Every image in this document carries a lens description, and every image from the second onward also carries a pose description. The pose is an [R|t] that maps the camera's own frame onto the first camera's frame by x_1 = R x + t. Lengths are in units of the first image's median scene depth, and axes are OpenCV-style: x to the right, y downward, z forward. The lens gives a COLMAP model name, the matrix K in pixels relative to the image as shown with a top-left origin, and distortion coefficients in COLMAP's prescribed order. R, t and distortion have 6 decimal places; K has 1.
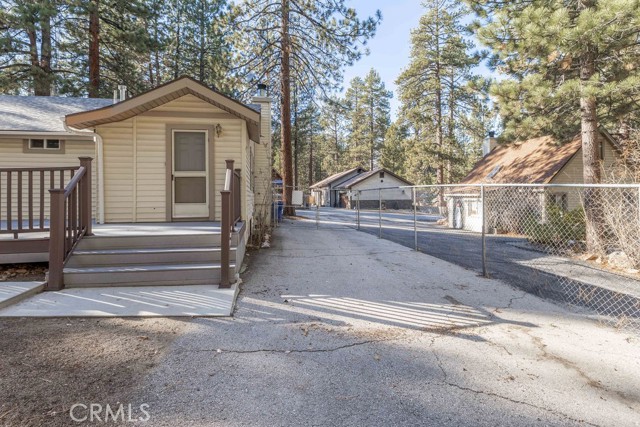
lens RADIAL K [[289.5, 0, 320.5], [0, 289.5, 182.7], [0, 0, 1]] dist [0.001048, 0.000042]
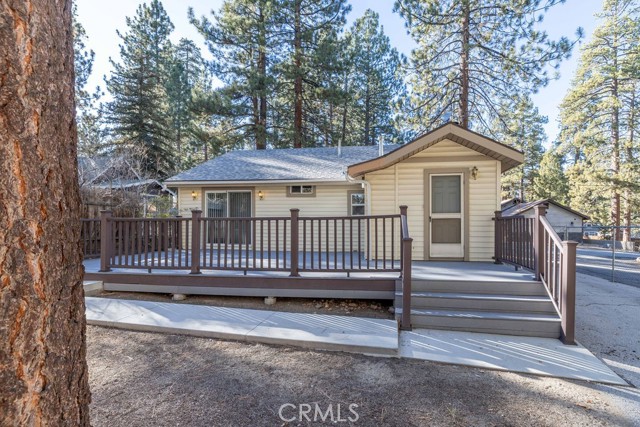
lens RADIAL K [[253.8, 0, 320.0], [0, 253.8, 213.5], [0, 0, 1]] dist [0.000735, -0.000314]
pose [[0.962394, 0.001144, -0.271655, -0.589154], [0.006065, 0.999651, 0.025696, -0.059894], [0.271589, -0.026378, 0.962052, -0.006406]]
